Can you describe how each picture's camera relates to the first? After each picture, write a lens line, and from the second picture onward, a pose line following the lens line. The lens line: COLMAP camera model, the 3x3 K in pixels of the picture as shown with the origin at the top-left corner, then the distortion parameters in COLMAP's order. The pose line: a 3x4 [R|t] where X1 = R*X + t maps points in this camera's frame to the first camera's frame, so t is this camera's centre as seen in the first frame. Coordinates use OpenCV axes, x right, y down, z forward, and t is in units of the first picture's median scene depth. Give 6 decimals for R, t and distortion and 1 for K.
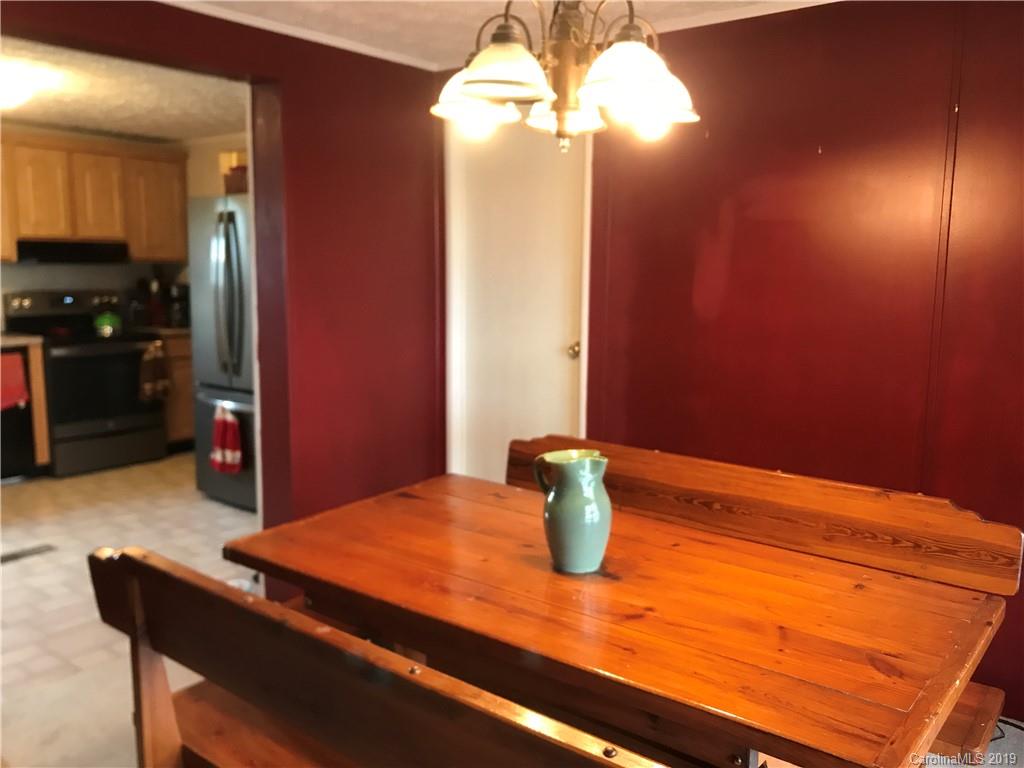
lens RADIAL K [[854.5, 0, 512.0], [0, 854.5, 384.0], [0, 0, 1]] dist [-0.002634, 0.000695]
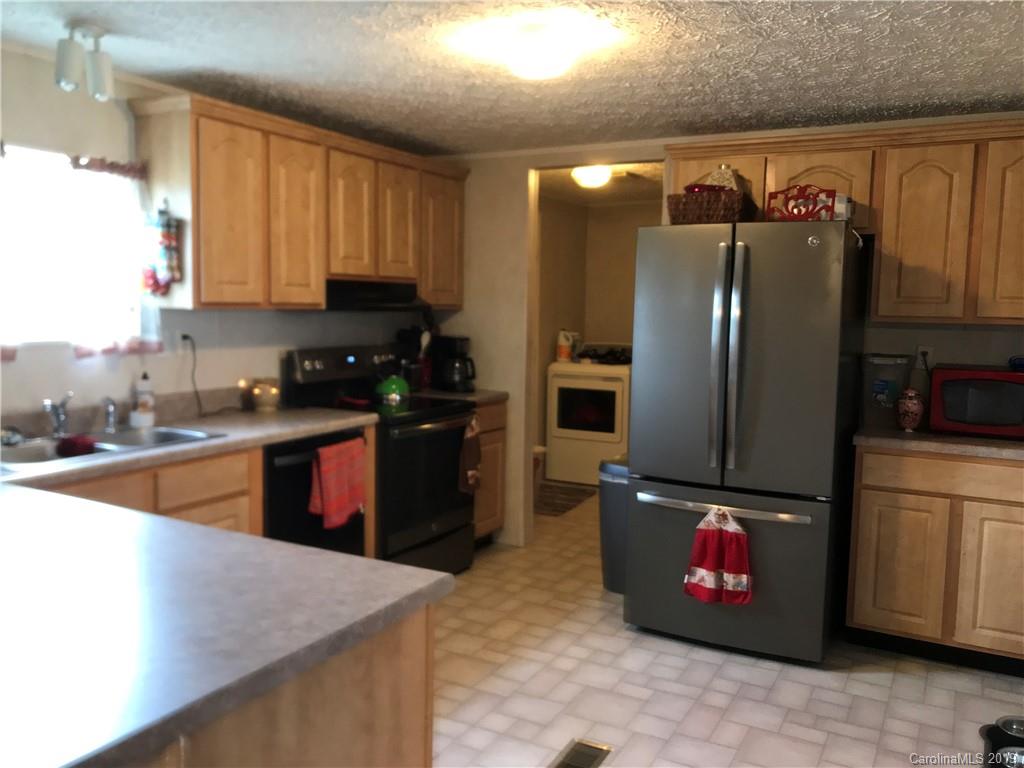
lens RADIAL K [[854.5, 0, 512.0], [0, 854.5, 384.0], [0, 0, 1]] dist [-0.002634, 0.000695]
pose [[0.987701, -0.011437, 0.155936, -0.516044], [0.018050, 0.998994, -0.041058, -0.045713], [-0.155310, 0.043367, 0.986913, 0.254890]]
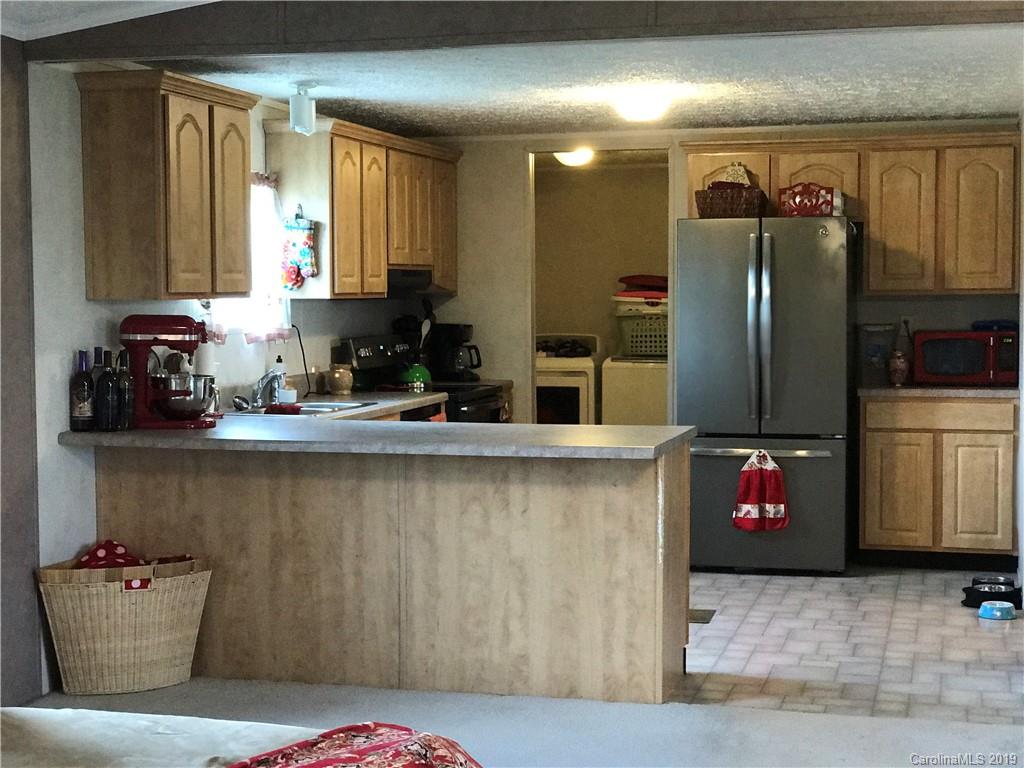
lens RADIAL K [[1665.2, 0, 512.0], [0, 1665.2, 384.0], [0, 0, 1]] dist [-0.004842, -0.077241]
pose [[0.924600, -0.042737, 0.378535, -1.008259], [0.073067, 0.995133, -0.066122, 0.040601], [-0.373866, 0.088795, 0.923222, -0.406629]]
